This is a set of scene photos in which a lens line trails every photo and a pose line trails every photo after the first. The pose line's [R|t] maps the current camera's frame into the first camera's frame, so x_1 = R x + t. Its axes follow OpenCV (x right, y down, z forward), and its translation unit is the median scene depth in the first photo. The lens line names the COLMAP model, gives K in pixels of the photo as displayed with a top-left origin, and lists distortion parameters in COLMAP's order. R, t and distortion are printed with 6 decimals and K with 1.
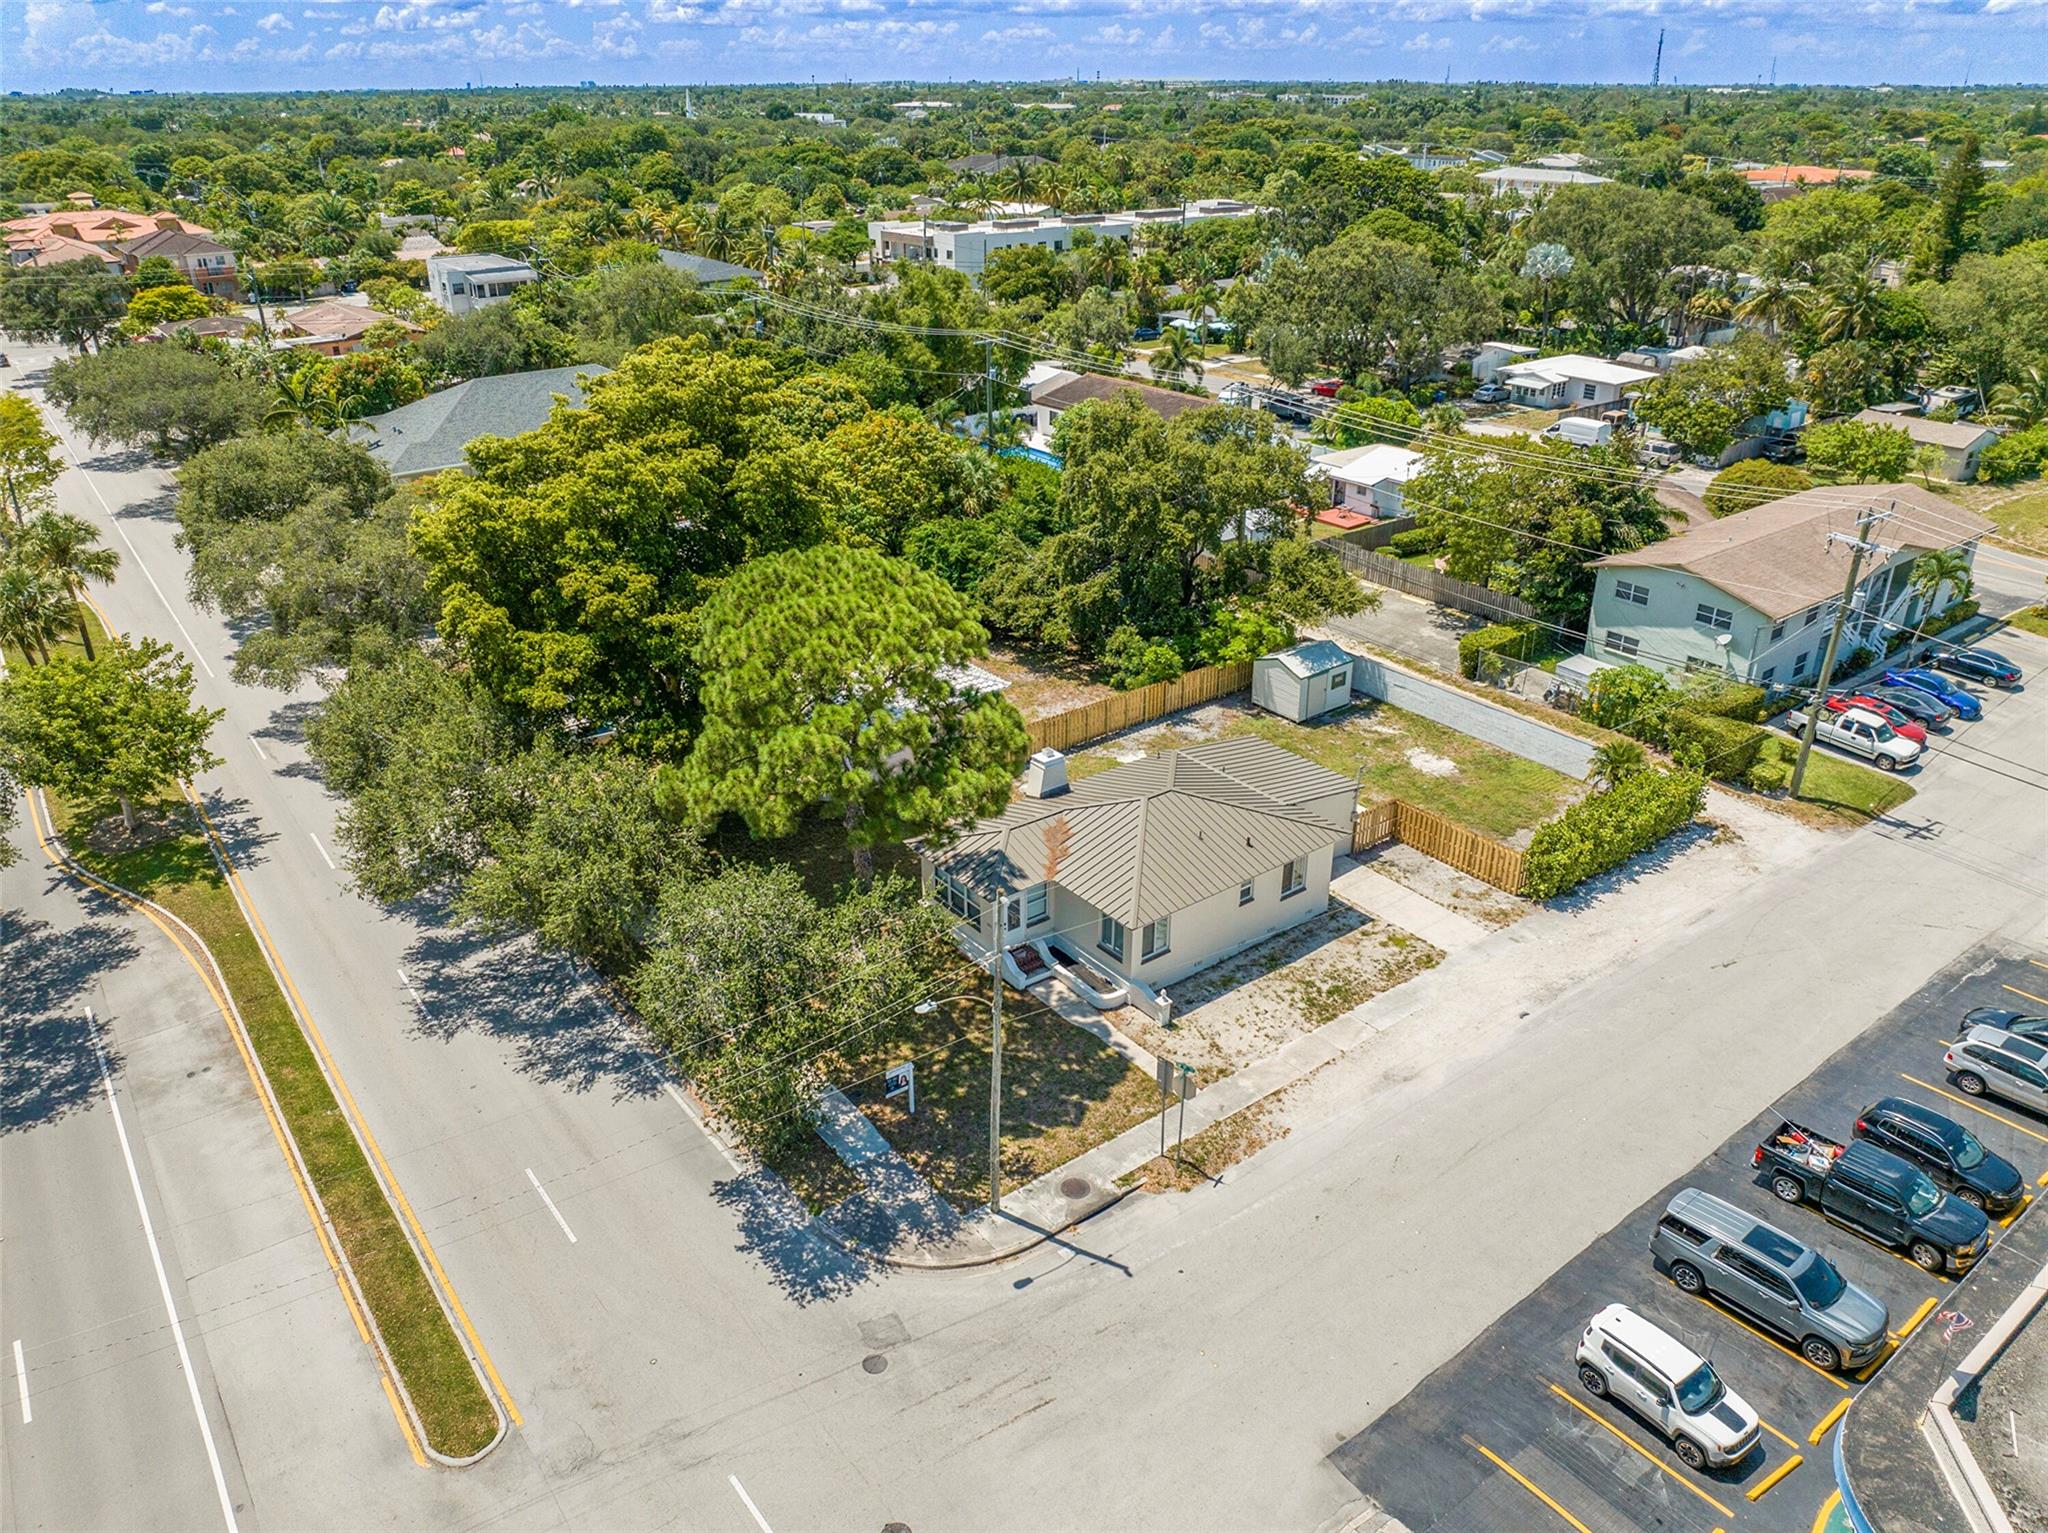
lens RADIAL K [[1432.2, 0, 1026.2], [0, 1432.2, 769.7], [0, 0, 1]] dist [-0.047293, 0.016354]
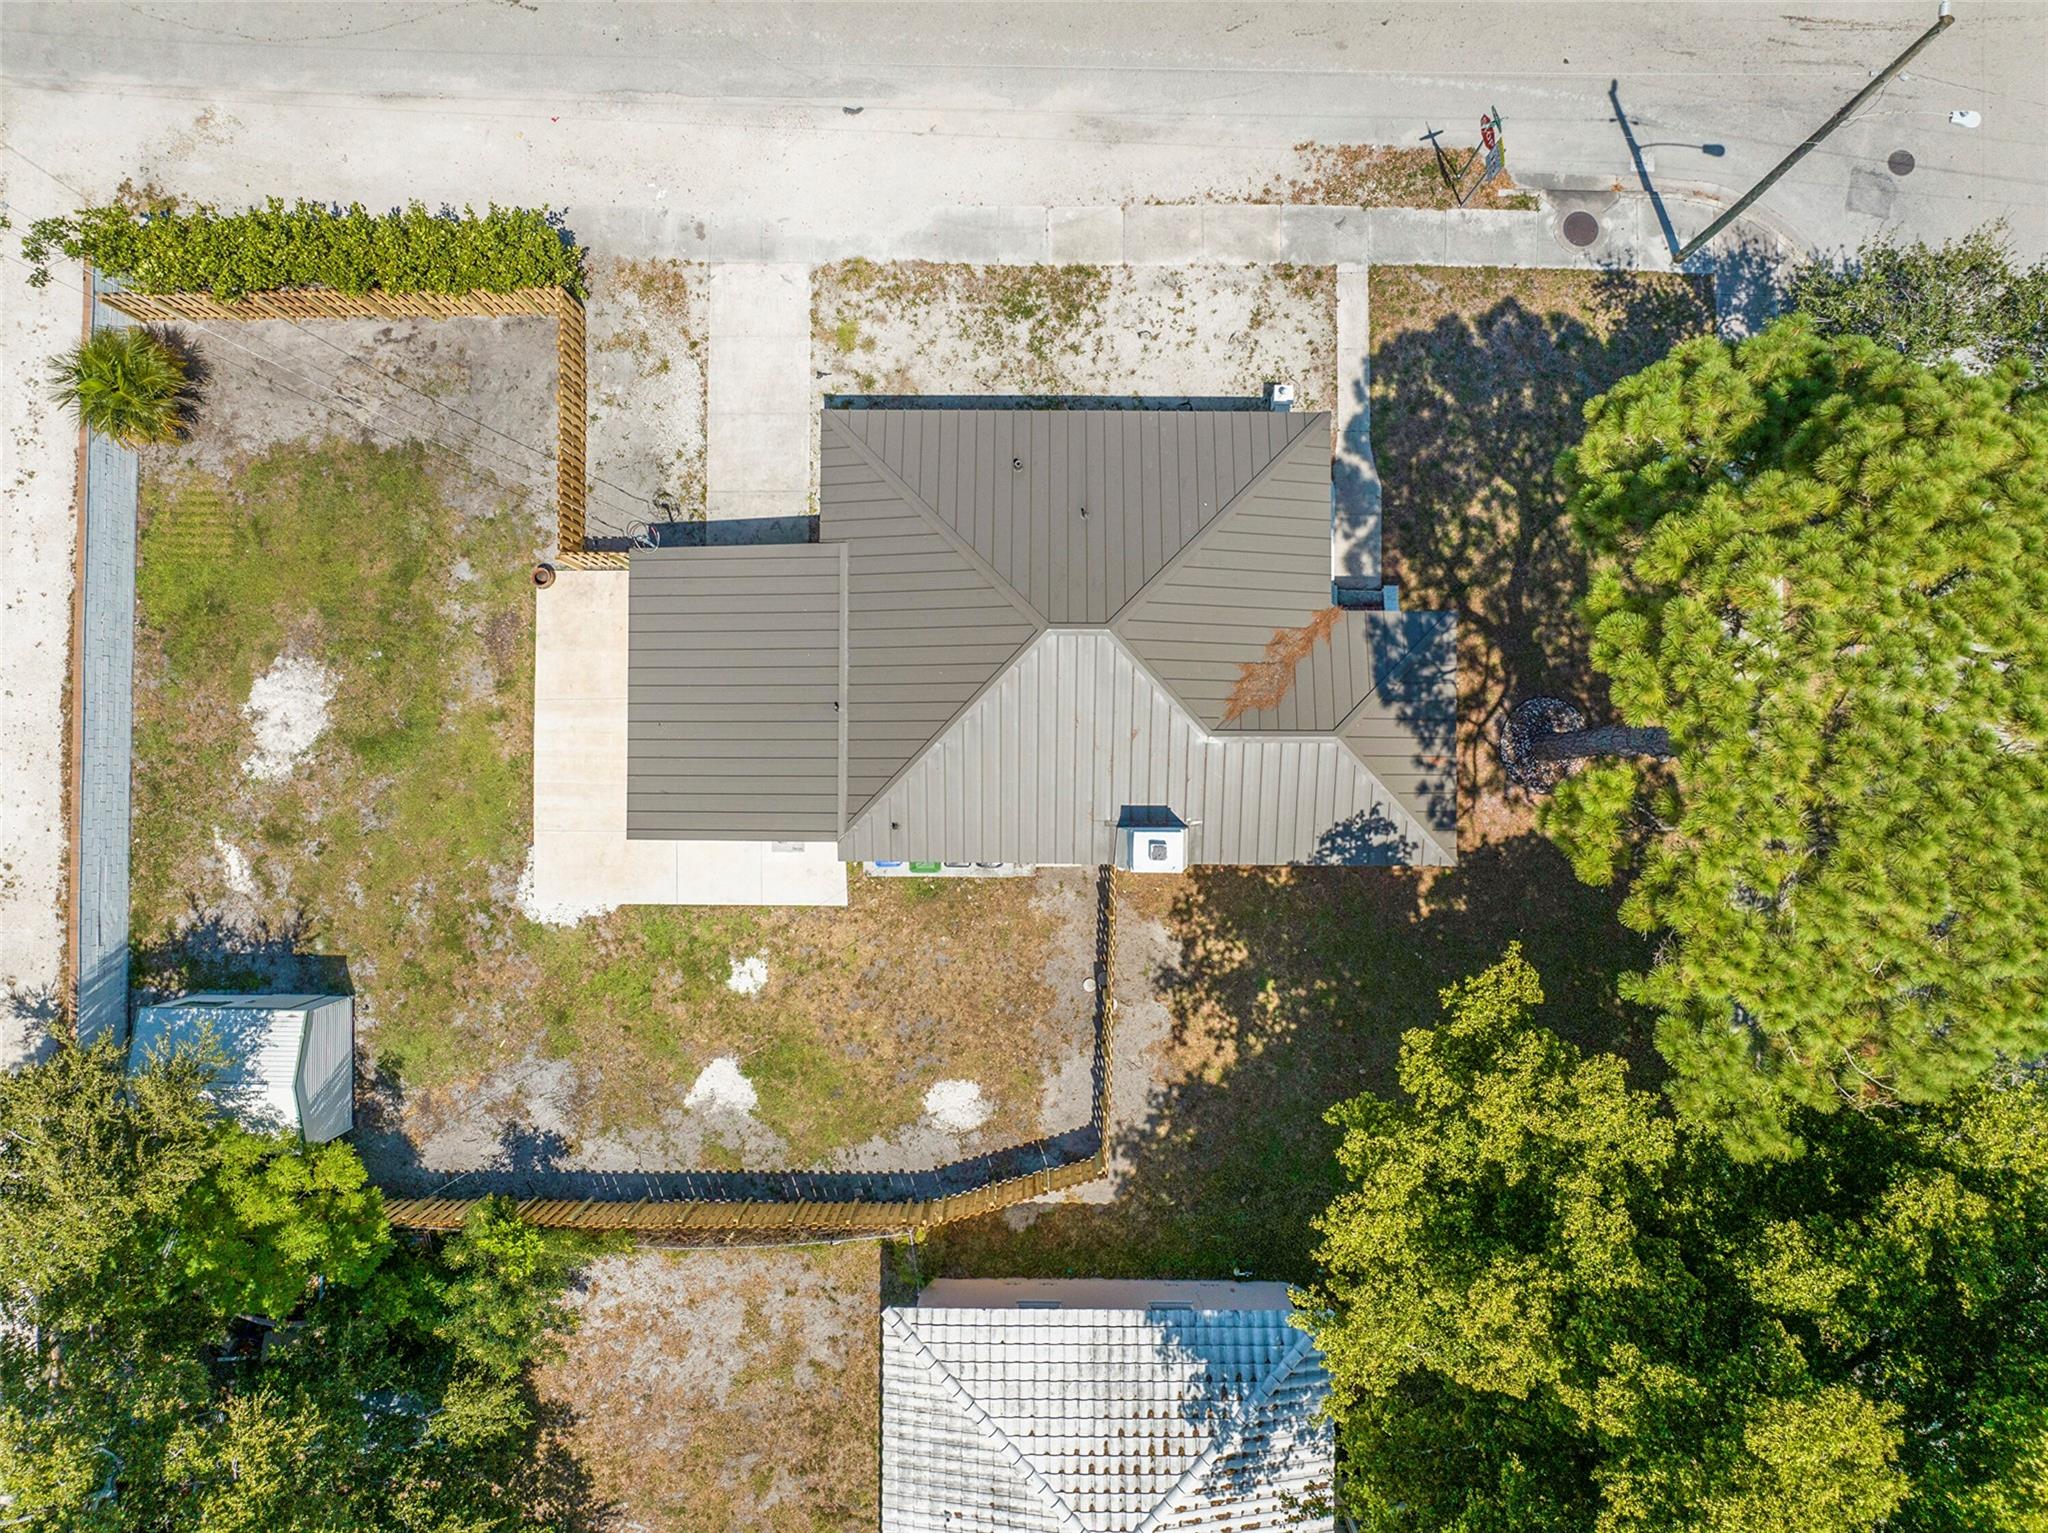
lens RADIAL K [[1432.2, 0, 1023.6], [0, 1432.2, 768.4], [0, 0, 1]] dist [-0.047293, 0.016354]
pose [[-0.790441, -0.612359, 0.014821, 0.065827], [0.273691, -0.331432, 0.902910, -0.491290], [-0.547992, 0.717753, 0.429575, 0.797785]]
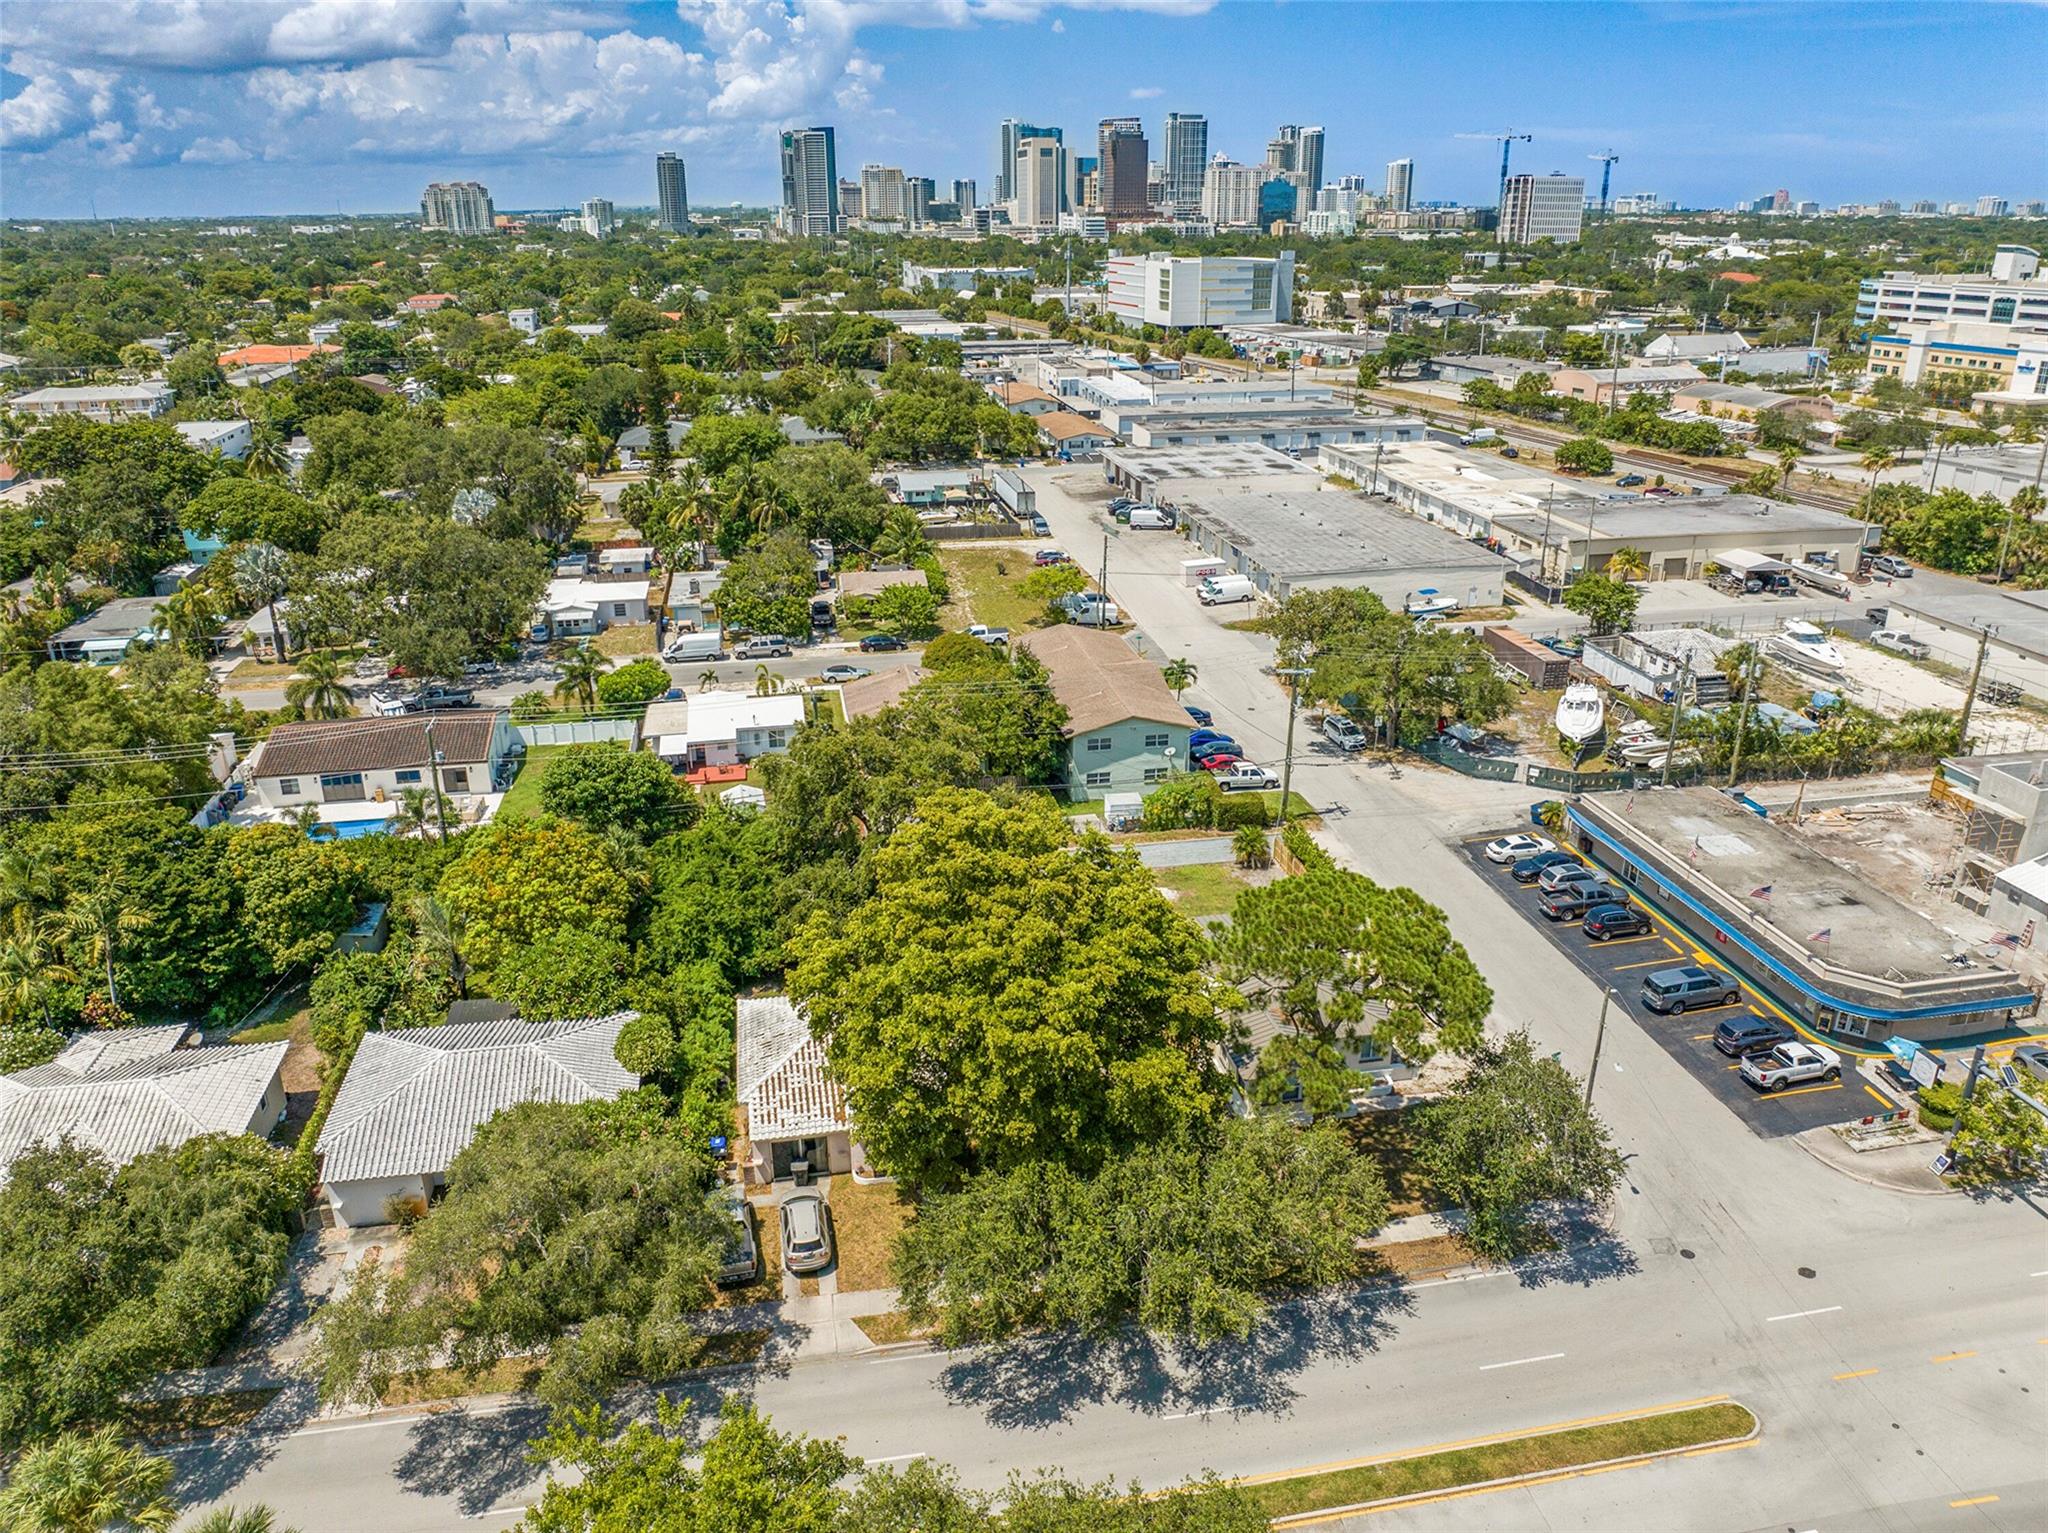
lens RADIAL K [[1432.2, 0, 1024.7], [0, 1432.2, 766.2], [0, 0, 1]] dist [-0.047293, 0.016354]
pose [[0.448390, -0.327640, 0.831624, -1.156159], [0.391912, 0.908260, 0.146523, -0.477805], [-0.803338, 0.260224, 0.535661, 0.369807]]
